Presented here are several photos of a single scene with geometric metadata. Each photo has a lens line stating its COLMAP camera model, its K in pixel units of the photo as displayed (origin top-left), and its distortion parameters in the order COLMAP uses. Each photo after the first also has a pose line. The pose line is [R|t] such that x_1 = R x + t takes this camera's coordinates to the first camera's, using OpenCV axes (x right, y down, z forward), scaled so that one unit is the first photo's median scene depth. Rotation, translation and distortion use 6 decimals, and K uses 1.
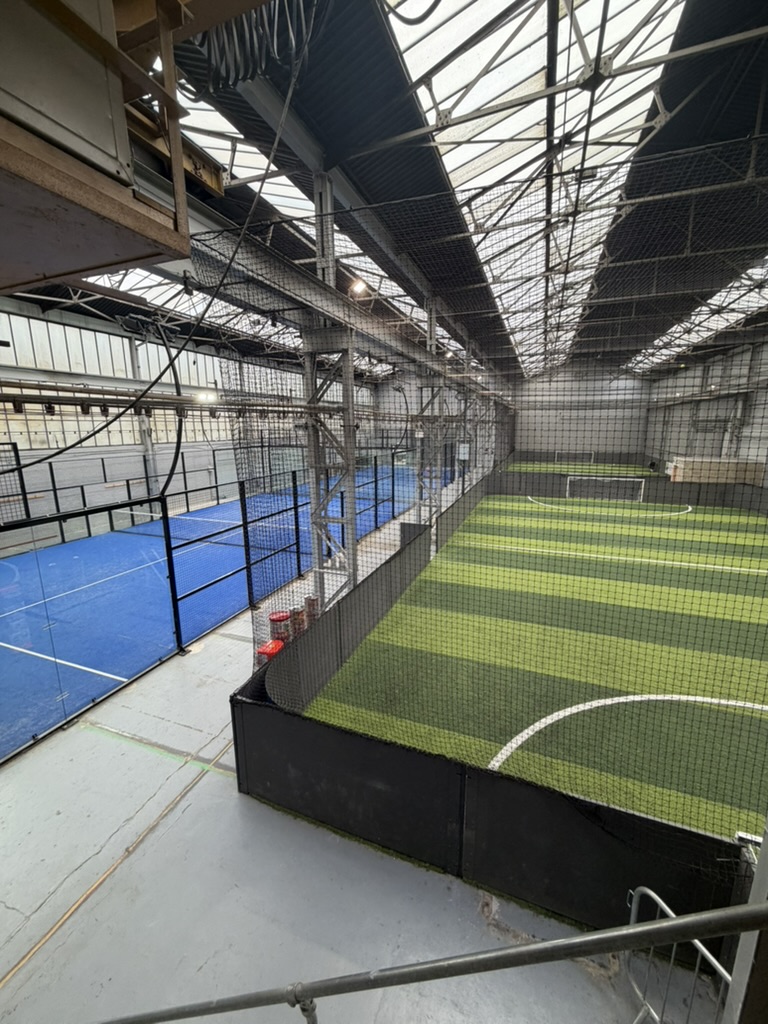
lens RADIAL K [[409.5, 0, 384.0], [0, 409.5, 512.0], [0, 0, 1]] dist [-0.000848, -0.000033]
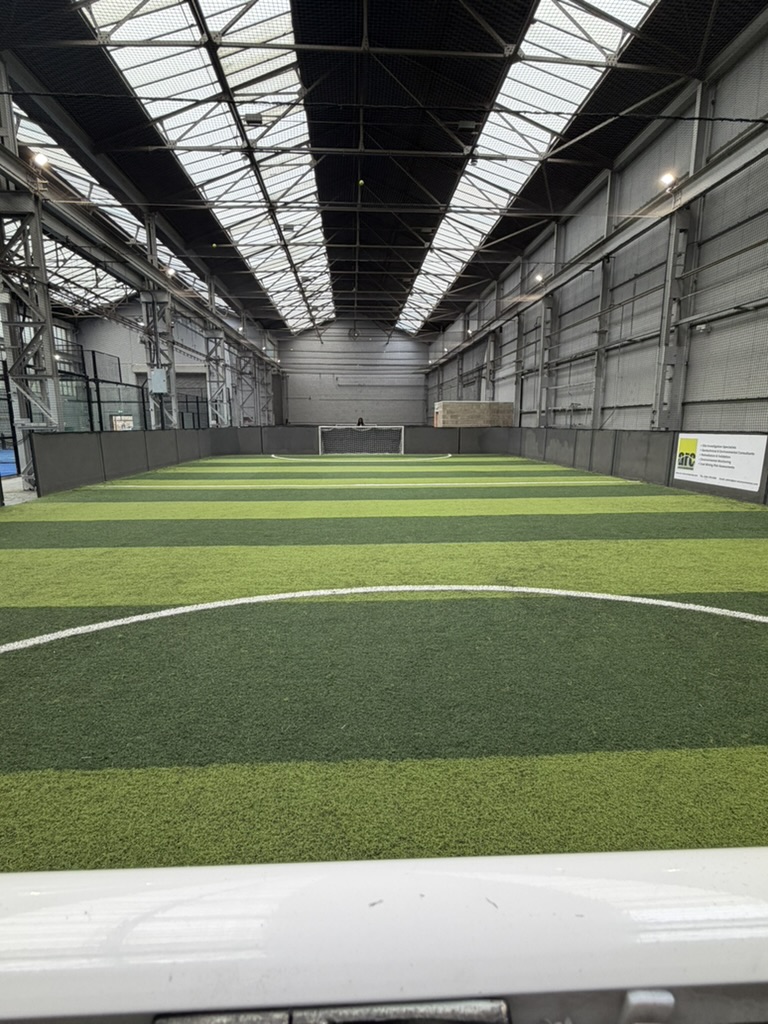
lens RADIAL K [[499.3, 0, 384.0], [0, 499.3, 512.0], [0, 0, 1]] dist [0.001324, 0.000234]
pose [[0.909432, -0.063871, 0.410919, 0.179994], [0.077566, 0.996847, -0.016723, 0.109641], [-0.408556, 0.047081, 0.911518, 0.110348]]
